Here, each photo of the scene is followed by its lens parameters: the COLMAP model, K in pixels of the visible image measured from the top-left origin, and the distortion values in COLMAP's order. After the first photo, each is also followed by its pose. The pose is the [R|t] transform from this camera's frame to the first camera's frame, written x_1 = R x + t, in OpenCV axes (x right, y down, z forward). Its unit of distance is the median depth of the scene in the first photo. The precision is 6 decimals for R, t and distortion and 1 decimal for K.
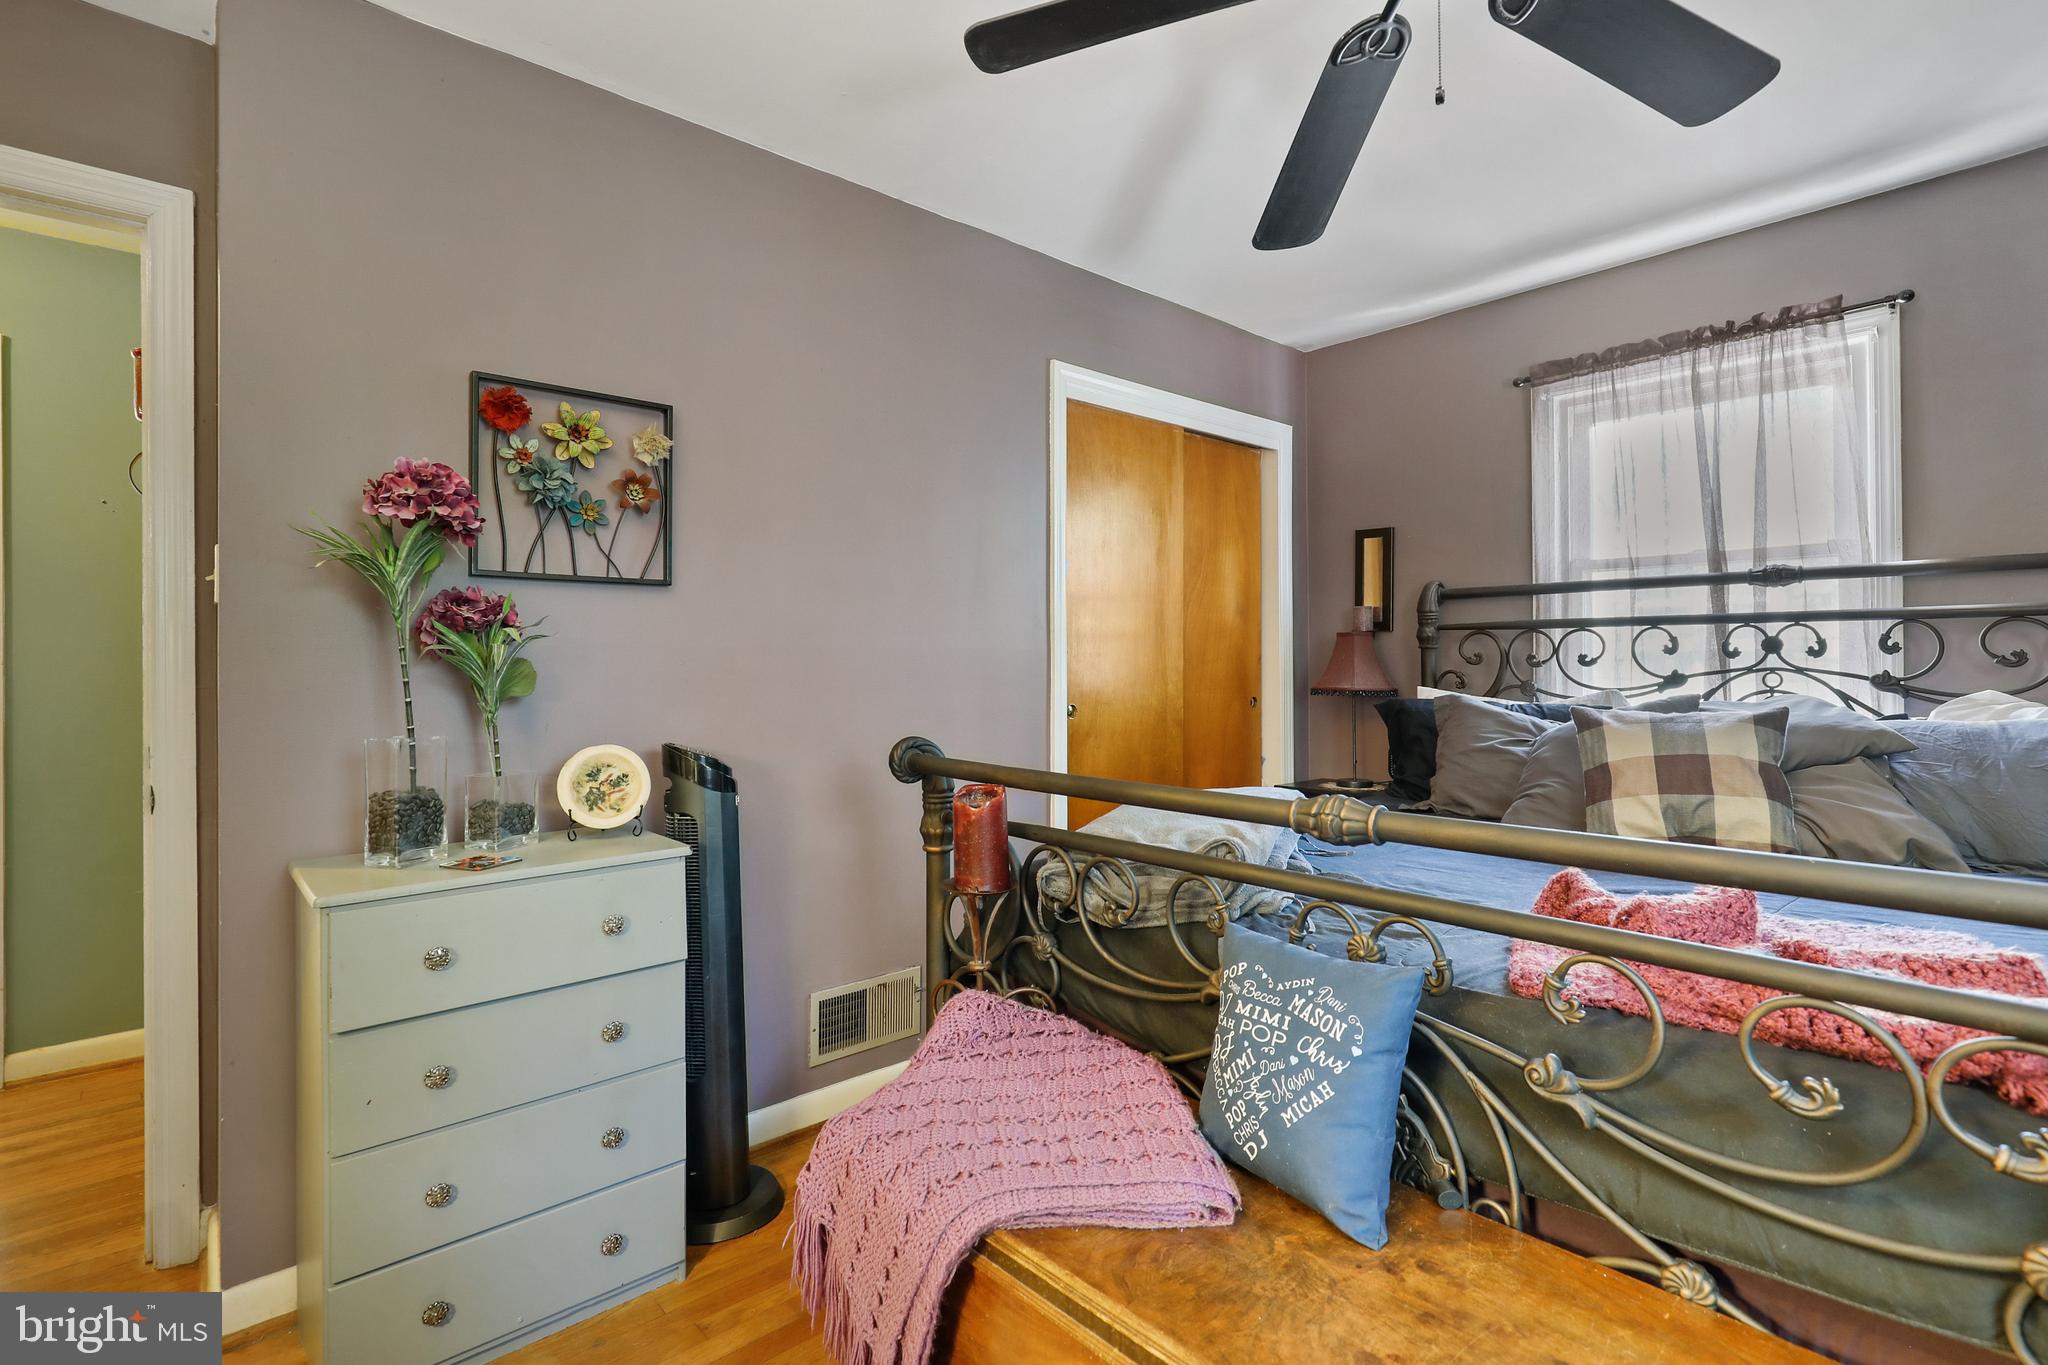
lens RADIAL K [[975.3, 0, 1017.4], [0, 975.3, 651.1], [0, 0, 1]] dist [0.000909, 0.000178]
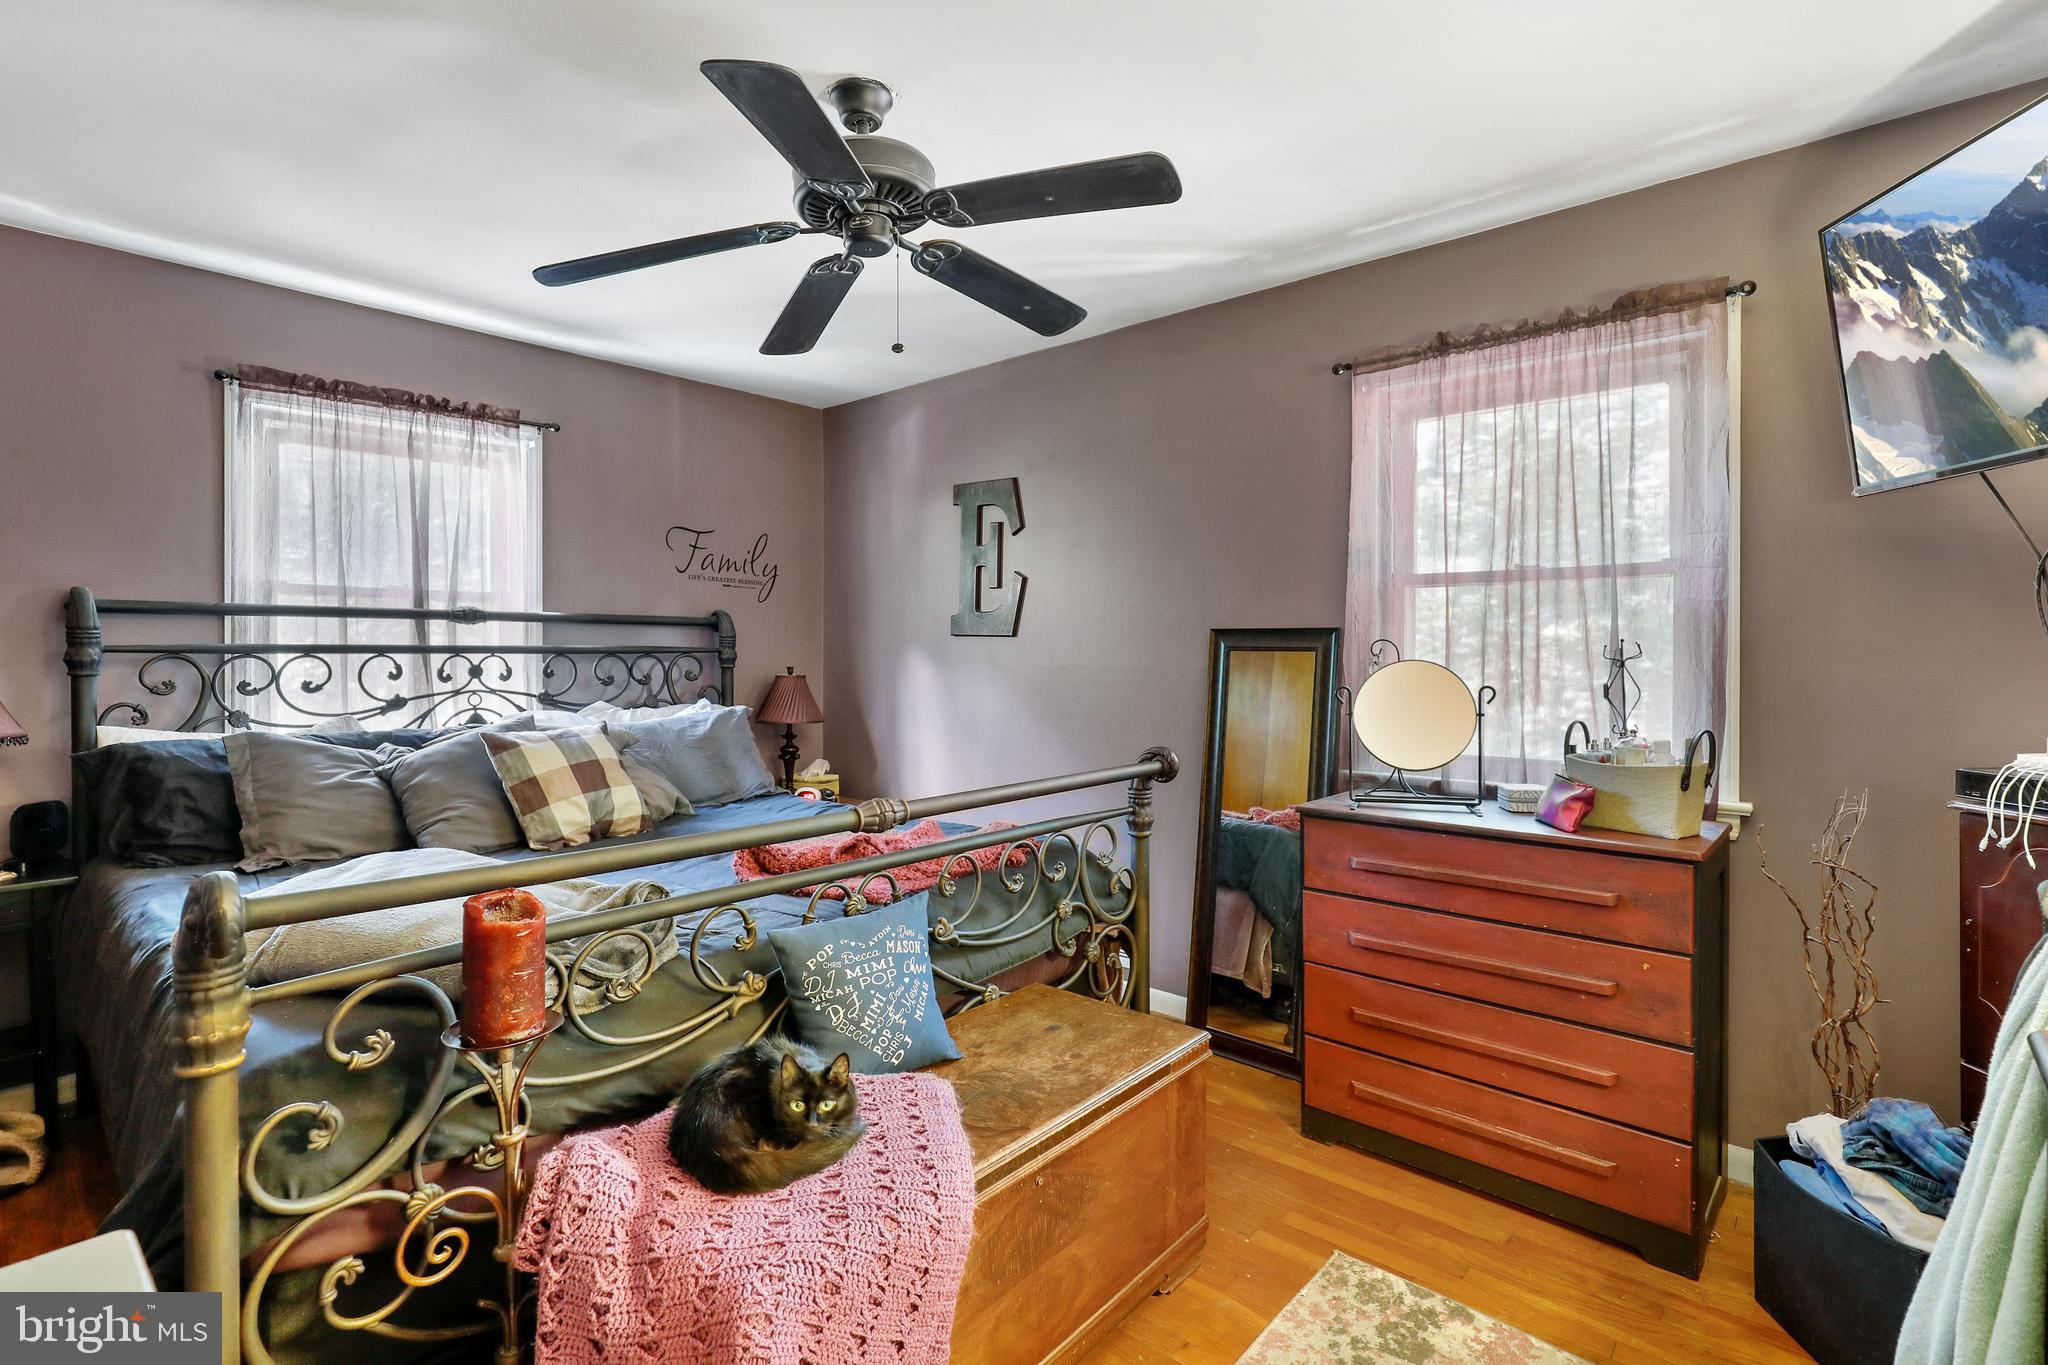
lens RADIAL K [[949.2, 0, 1026.9], [0, 949.2, 671.2], [0, 0, 1]] dist [-0.004296, 0.000130]
pose [[-0.124722, -0.013480, 0.992100, -0.493921], [-0.008482, 0.999886, 0.012519, -0.026980], [-0.992155, -0.006854, -0.124822, 0.433202]]
